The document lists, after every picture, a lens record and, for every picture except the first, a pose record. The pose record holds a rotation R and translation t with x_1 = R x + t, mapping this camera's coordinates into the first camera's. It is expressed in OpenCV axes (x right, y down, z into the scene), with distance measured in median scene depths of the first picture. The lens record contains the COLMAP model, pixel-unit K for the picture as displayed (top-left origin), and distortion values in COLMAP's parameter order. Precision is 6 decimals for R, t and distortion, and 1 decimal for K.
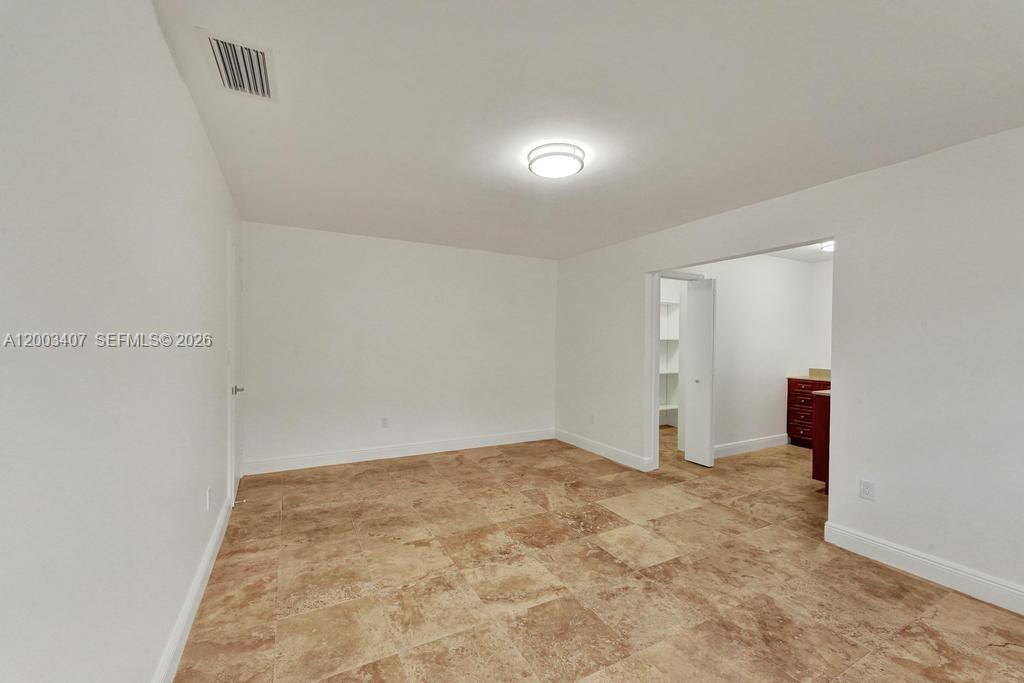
lens RADIAL K [[402.1, 0, 512.0], [0, 402.1, 341.5], [0, 0, 1]] dist [0.000620, 0.000070]
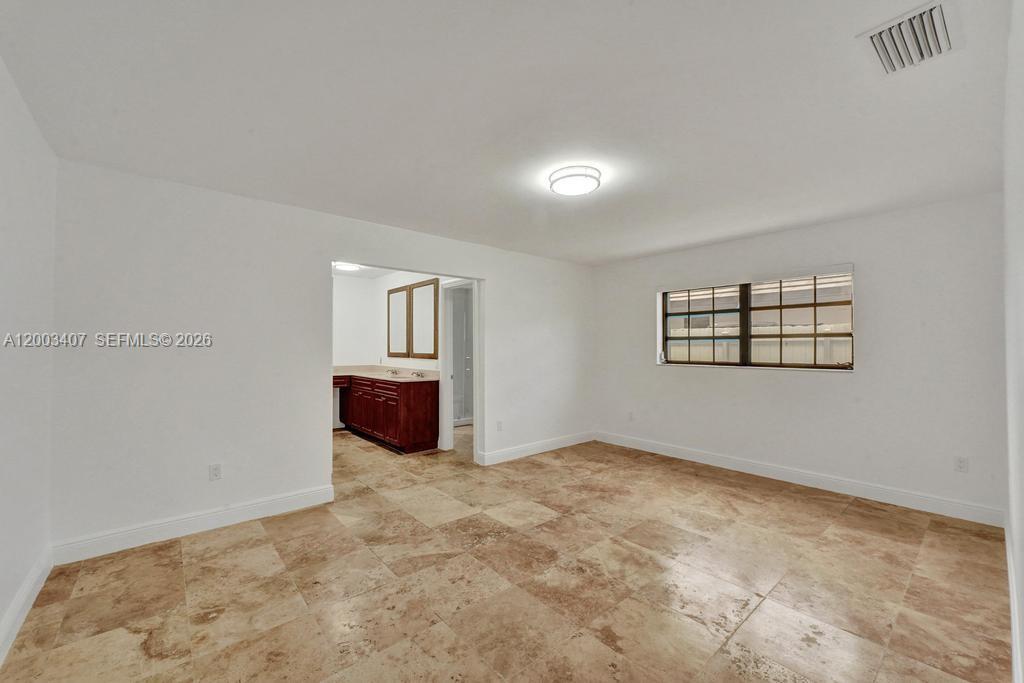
lens RADIAL K [[407.8, 0, 479.1], [0, 407.8, 345.4], [0, 0, 1]] dist [0.000155, -0.000008]
pose [[-0.166158, -0.007403, 0.986071, -0.827158], [-0.003048, 0.999971, 0.006993, -0.009798], [-0.986094, -0.001843, -0.166176, 1.250559]]
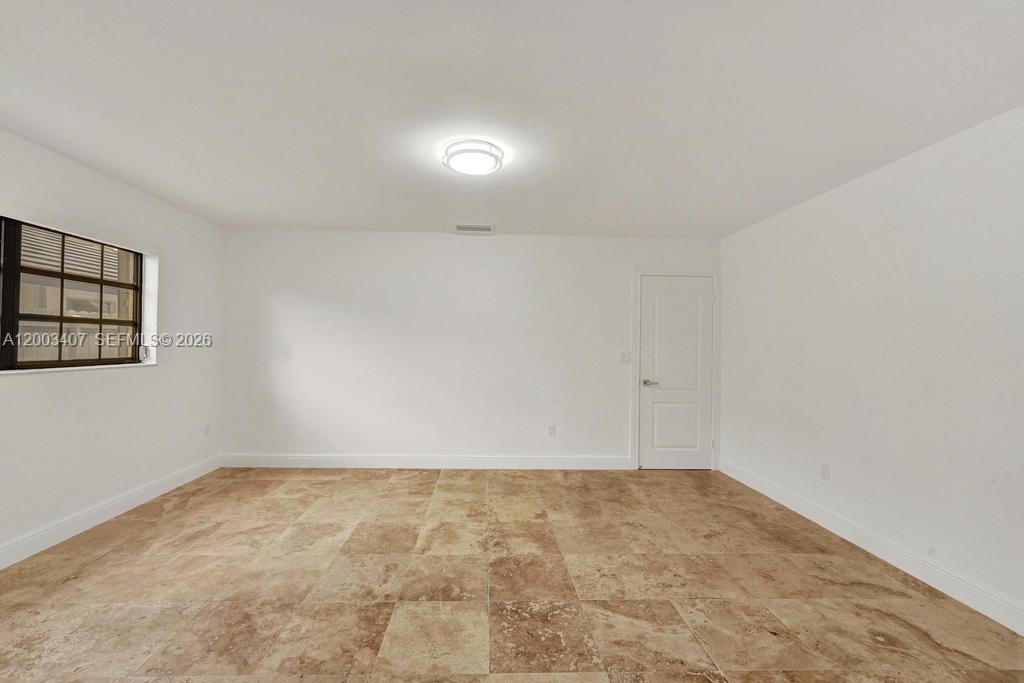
lens RADIAL K [[402.1, 0, 512.0], [0, 402.1, 341.5], [0, 0, 1]] dist [0.000620, 0.000070]
pose [[-0.409444, -0.026754, -0.911943, 0.845340], [-0.021003, 0.999581, -0.019895, 0.011552], [0.912094, 0.011008, -0.409834, 1.308261]]
